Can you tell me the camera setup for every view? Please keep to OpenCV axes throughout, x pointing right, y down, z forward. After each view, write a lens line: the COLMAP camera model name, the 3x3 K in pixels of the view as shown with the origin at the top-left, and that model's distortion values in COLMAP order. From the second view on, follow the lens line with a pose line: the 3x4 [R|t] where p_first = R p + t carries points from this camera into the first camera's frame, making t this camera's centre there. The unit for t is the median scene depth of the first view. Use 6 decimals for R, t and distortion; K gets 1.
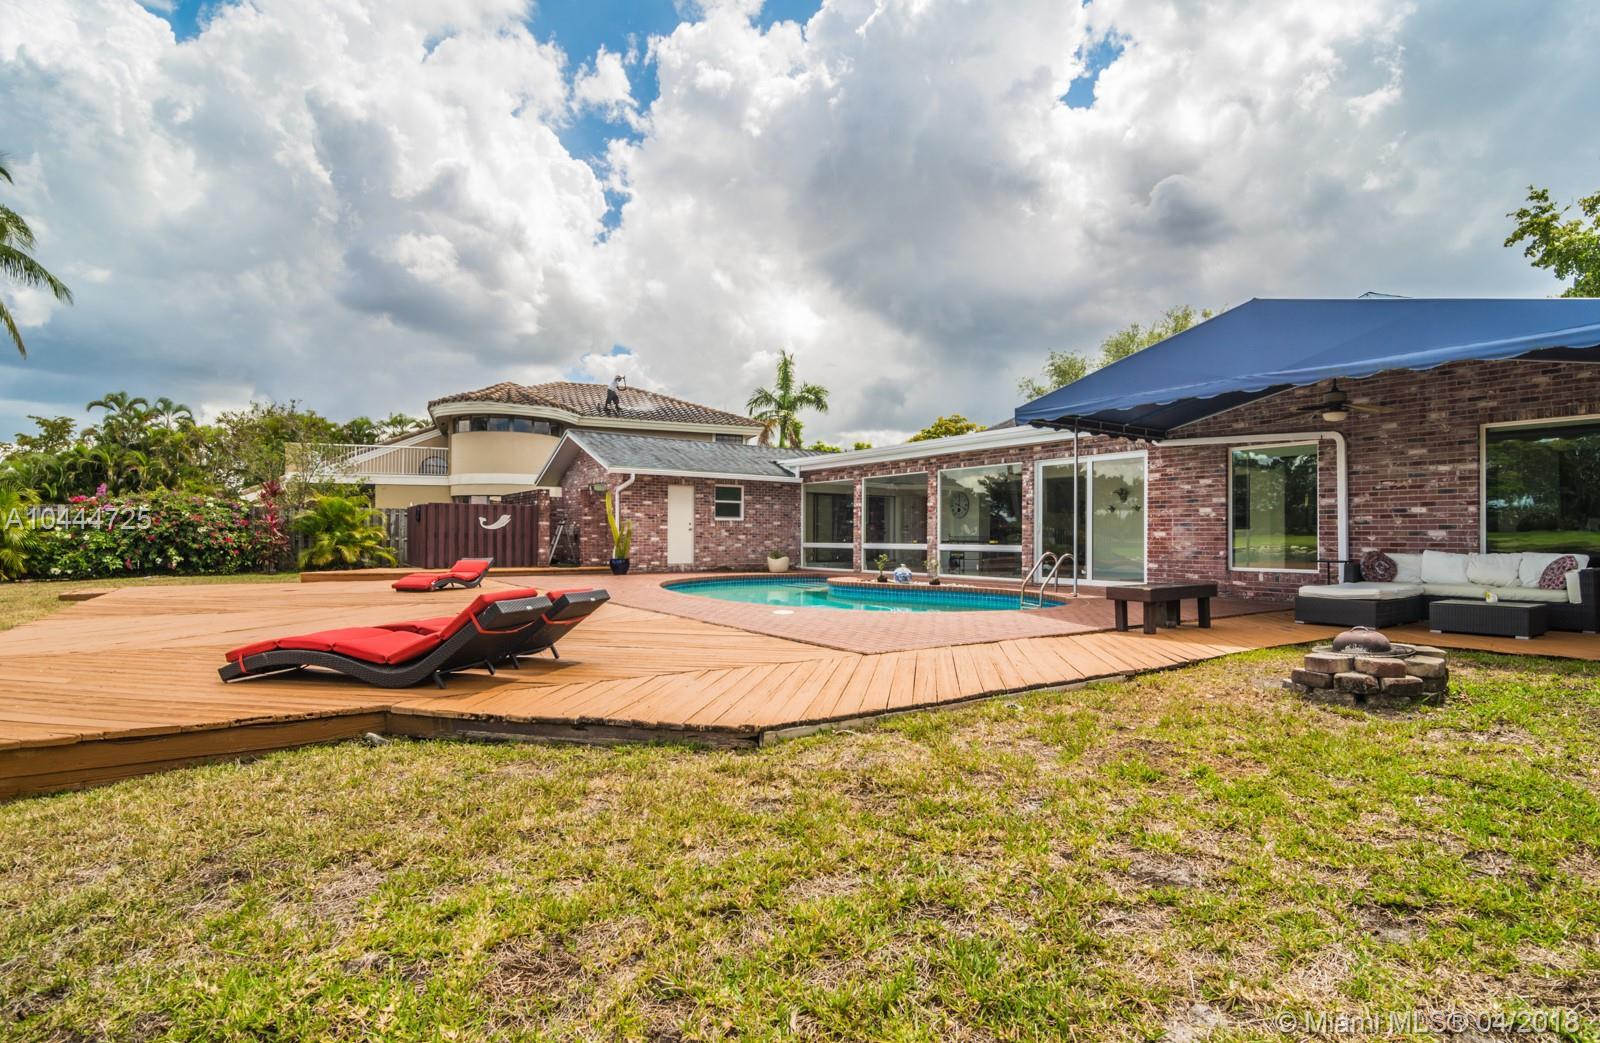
lens RADIAL K [[774.9, 0, 798.1], [0, 774.9, 525.9], [0, 0, 1]] dist [-0.021505, -0.000161]
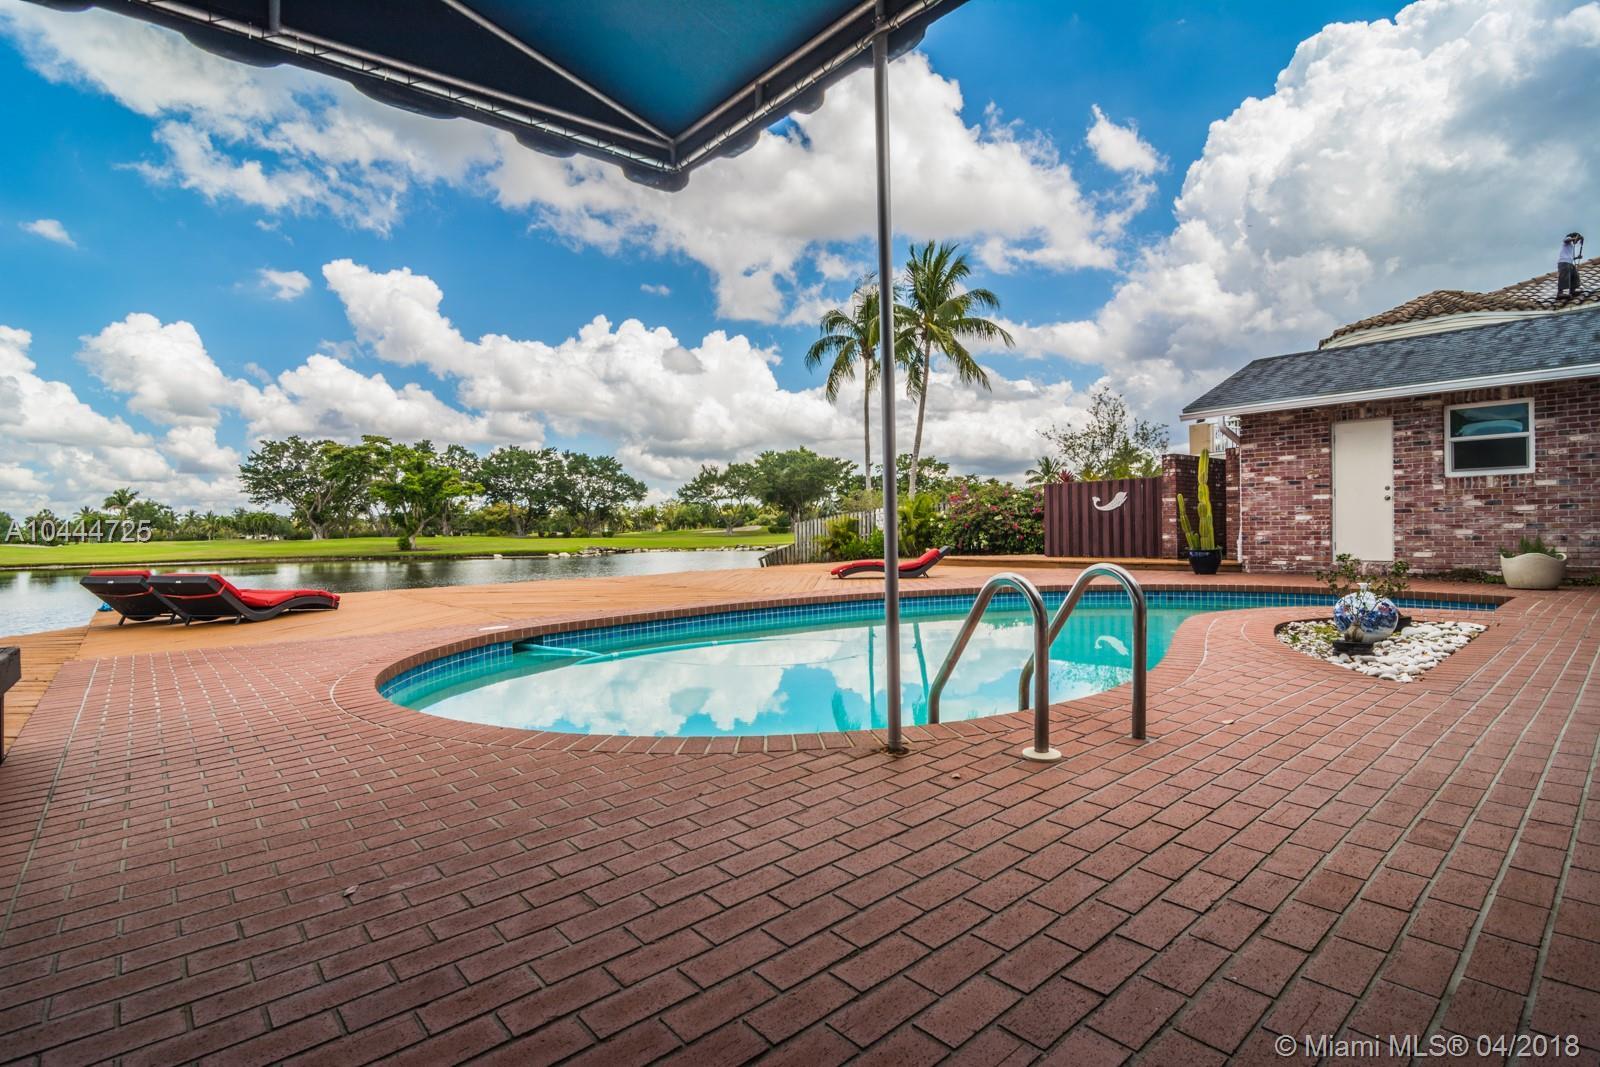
lens RADIAL K [[770.6, 0, 812.4], [0, 770.6, 544.1], [0, 0, 1]] dist [-0.009635, -0.006473]
pose [[0.125271, 0.014152, -0.992022, 0.348421], [0.035796, 0.999183, 0.018774, 0.012409], [0.991477, -0.037862, 0.124662, 0.546439]]
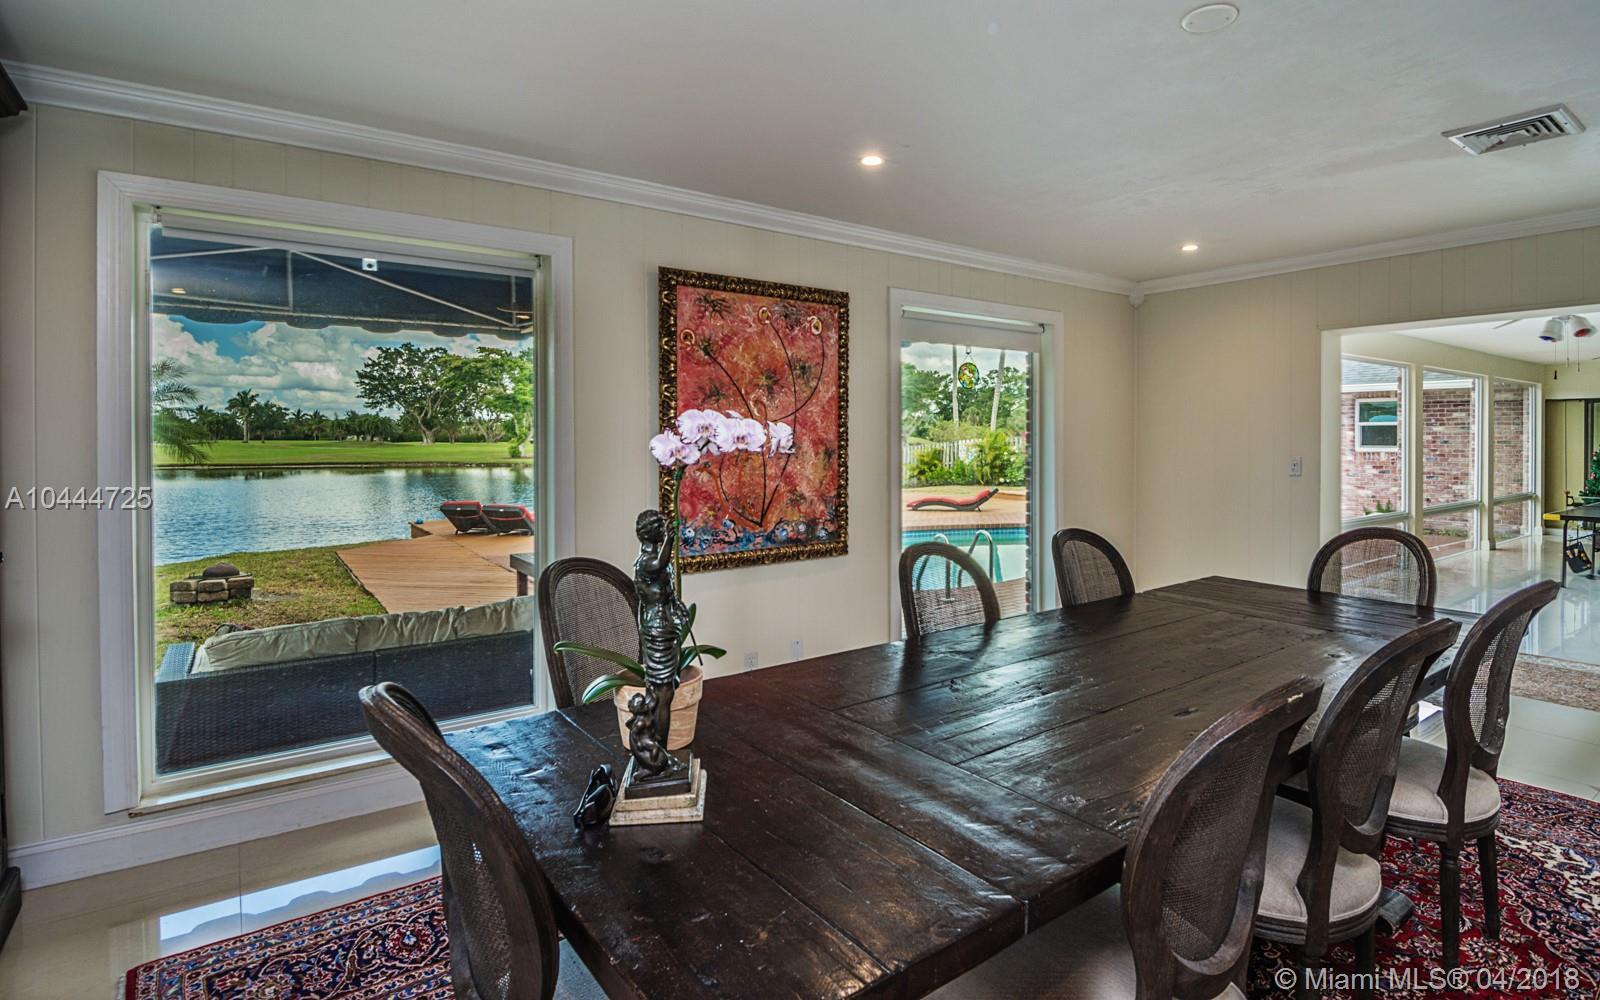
lens RADIAL K [[807.9, 0, 850.4], [0, 807.9, 462.2], [0, 0, 1]] dist [-0.007197, -0.001653]
pose [[0.051289, 0.026250, -0.998339, 0.609103], [0.015844, 0.999507, 0.027095, -0.025140], [0.998558, -0.017208, 0.050848, 0.533436]]
